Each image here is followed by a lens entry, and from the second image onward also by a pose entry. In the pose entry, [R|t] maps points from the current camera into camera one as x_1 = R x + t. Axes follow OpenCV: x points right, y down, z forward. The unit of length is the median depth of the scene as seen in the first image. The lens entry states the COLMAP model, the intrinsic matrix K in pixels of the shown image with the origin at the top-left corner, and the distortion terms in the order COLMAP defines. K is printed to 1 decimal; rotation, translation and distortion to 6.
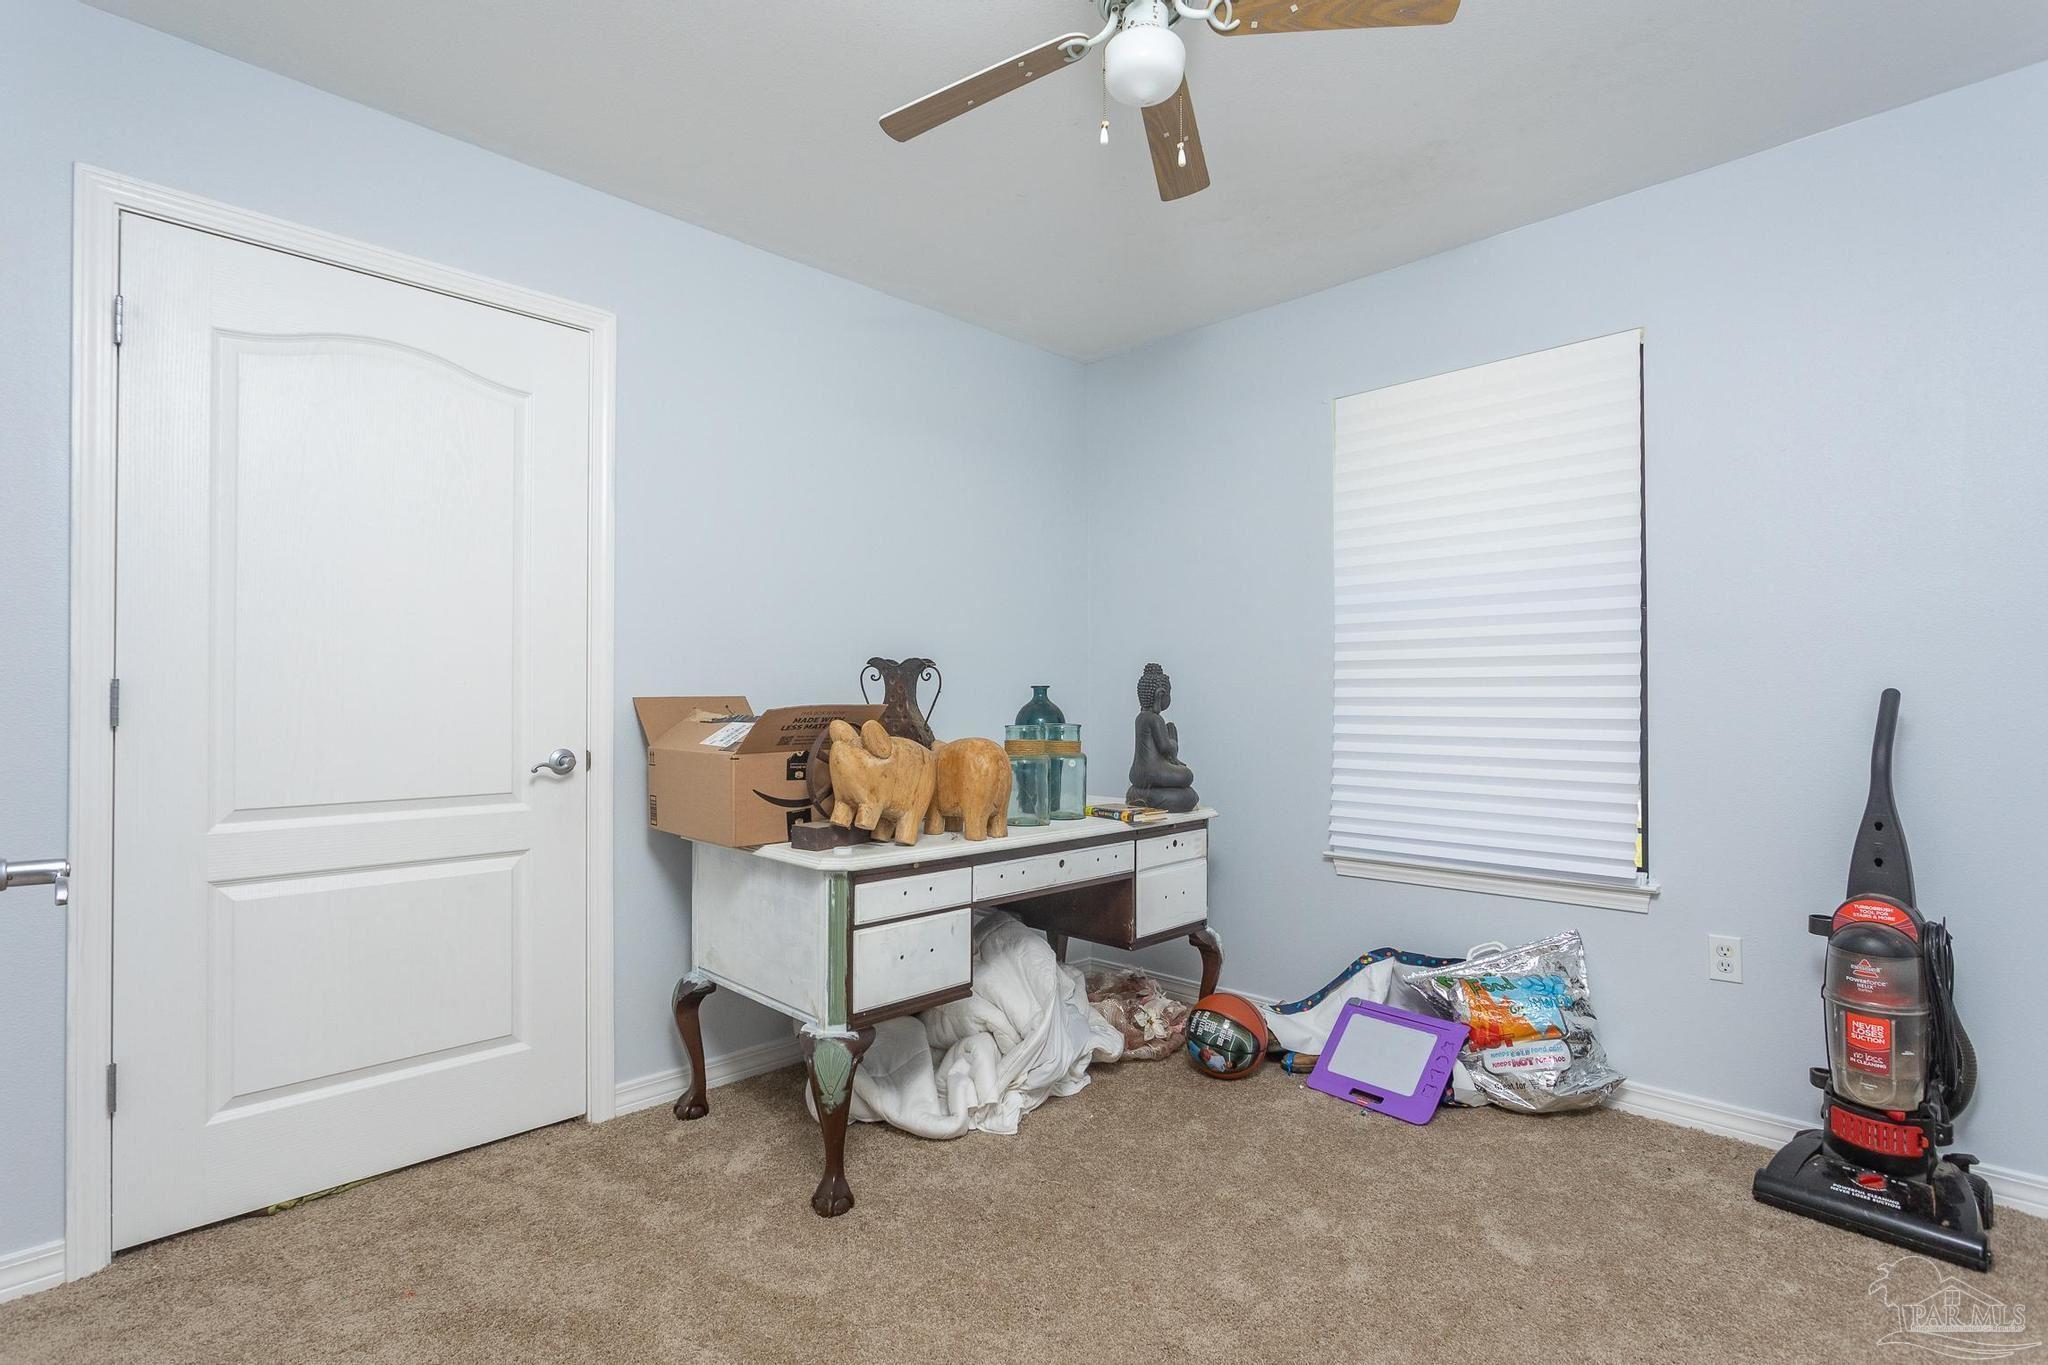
lens RADIAL K [[999.4, 0, 1014.0], [0, 999.4, 689.5], [0, 0, 1]] dist [-0.010738, 0.001294]
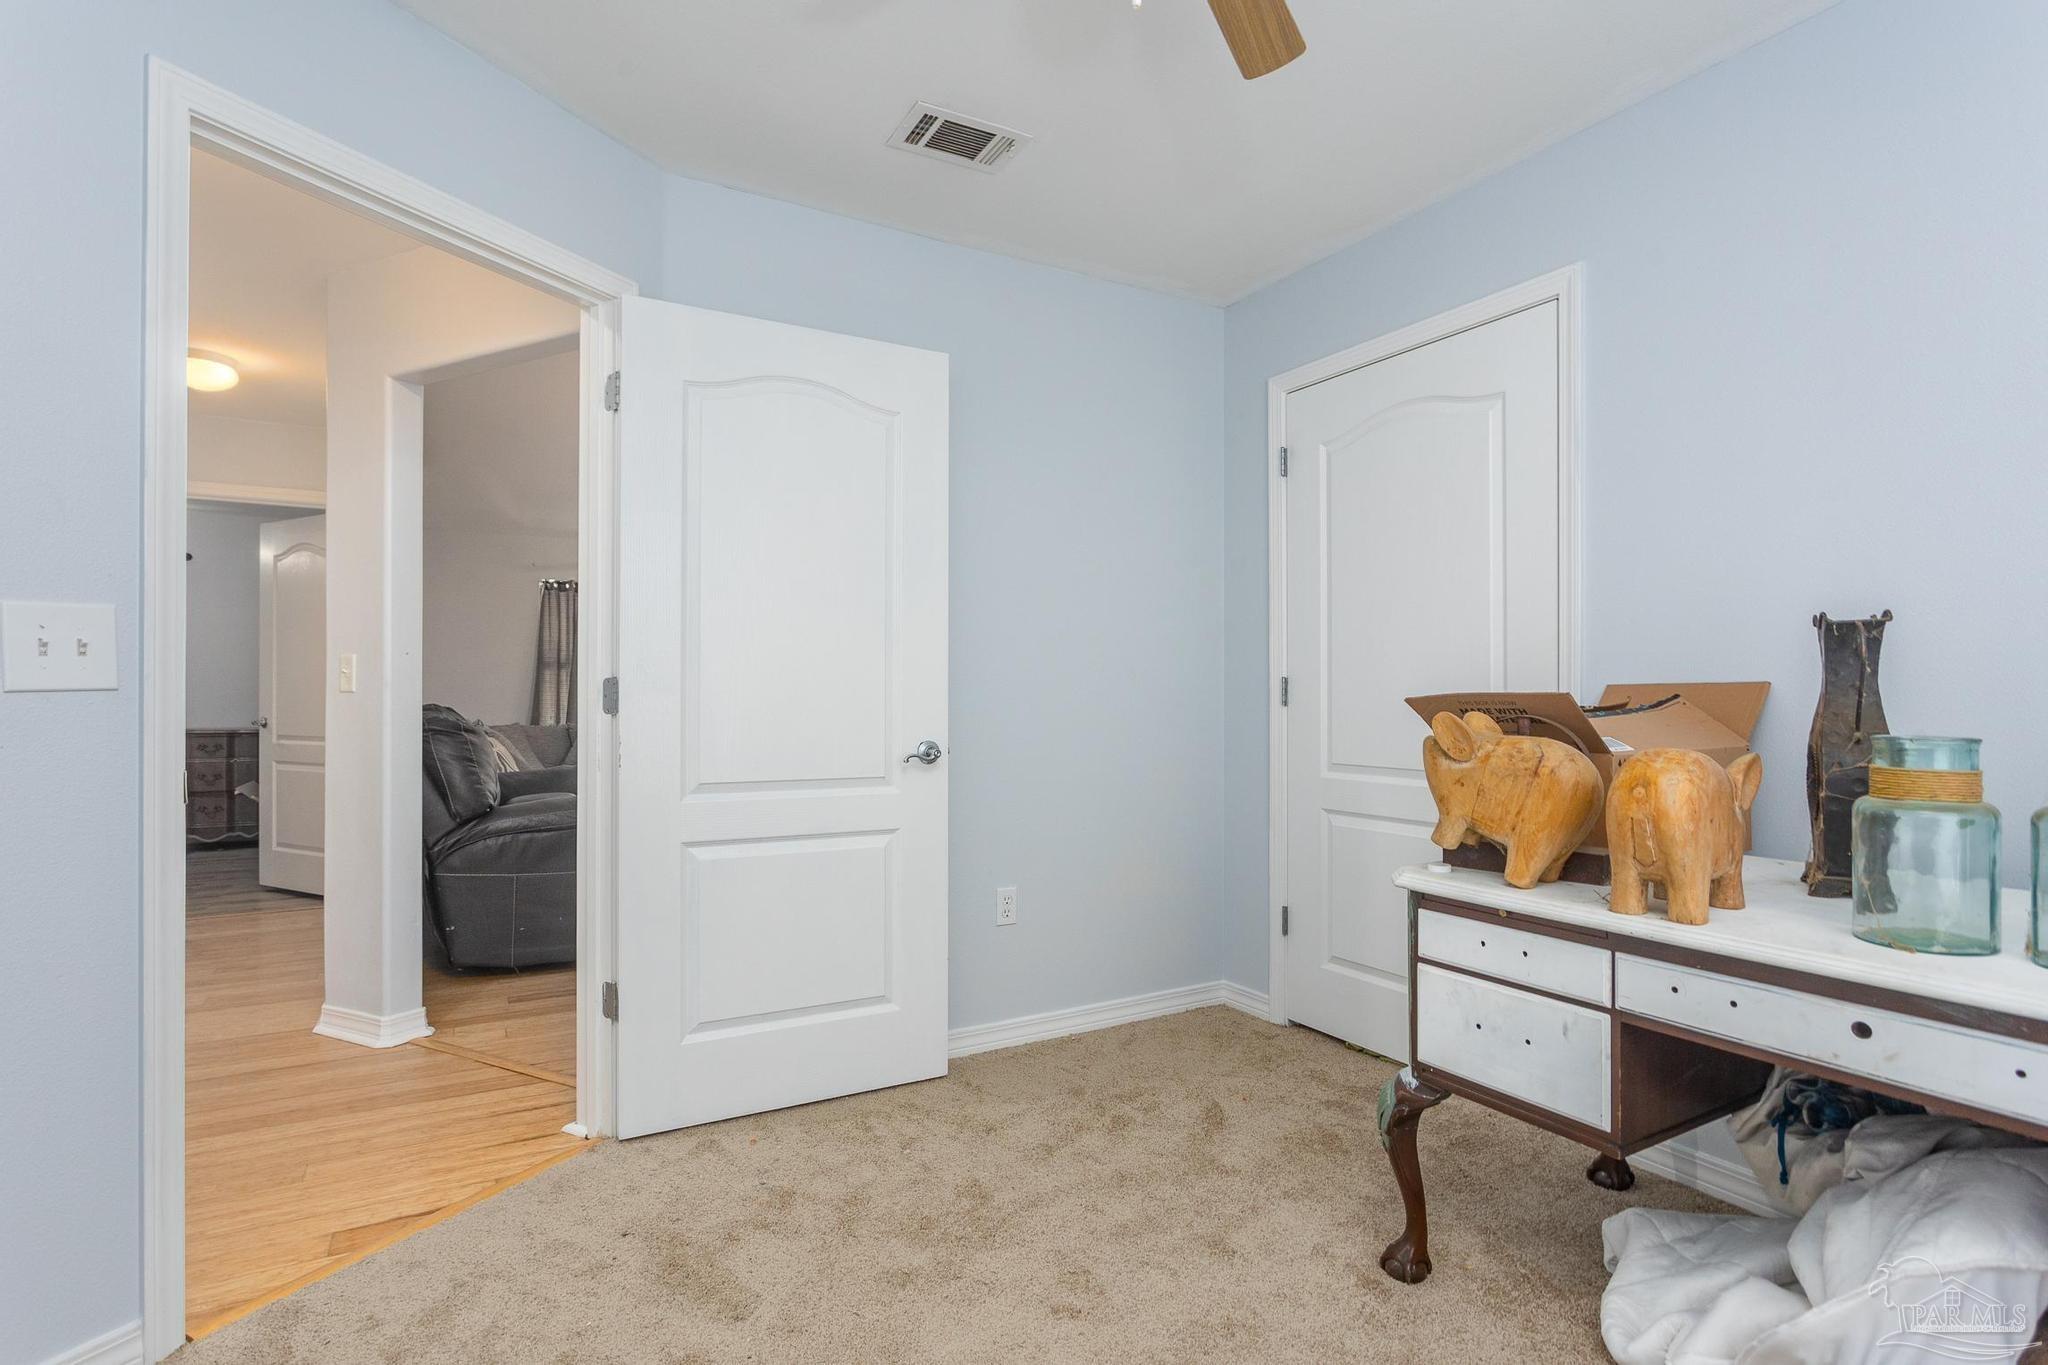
lens RADIAL K [[999.4, 0, 1014.0], [0, 999.4, 689.5], [0, 0, 1]] dist [-0.010738, 0.001294]
pose [[-0.292970, -0.004614, -0.956111, 0.729665], [0.022287, 0.999684, -0.011653, 0.013915], [0.955862, -0.024723, -0.292774, 0.910884]]
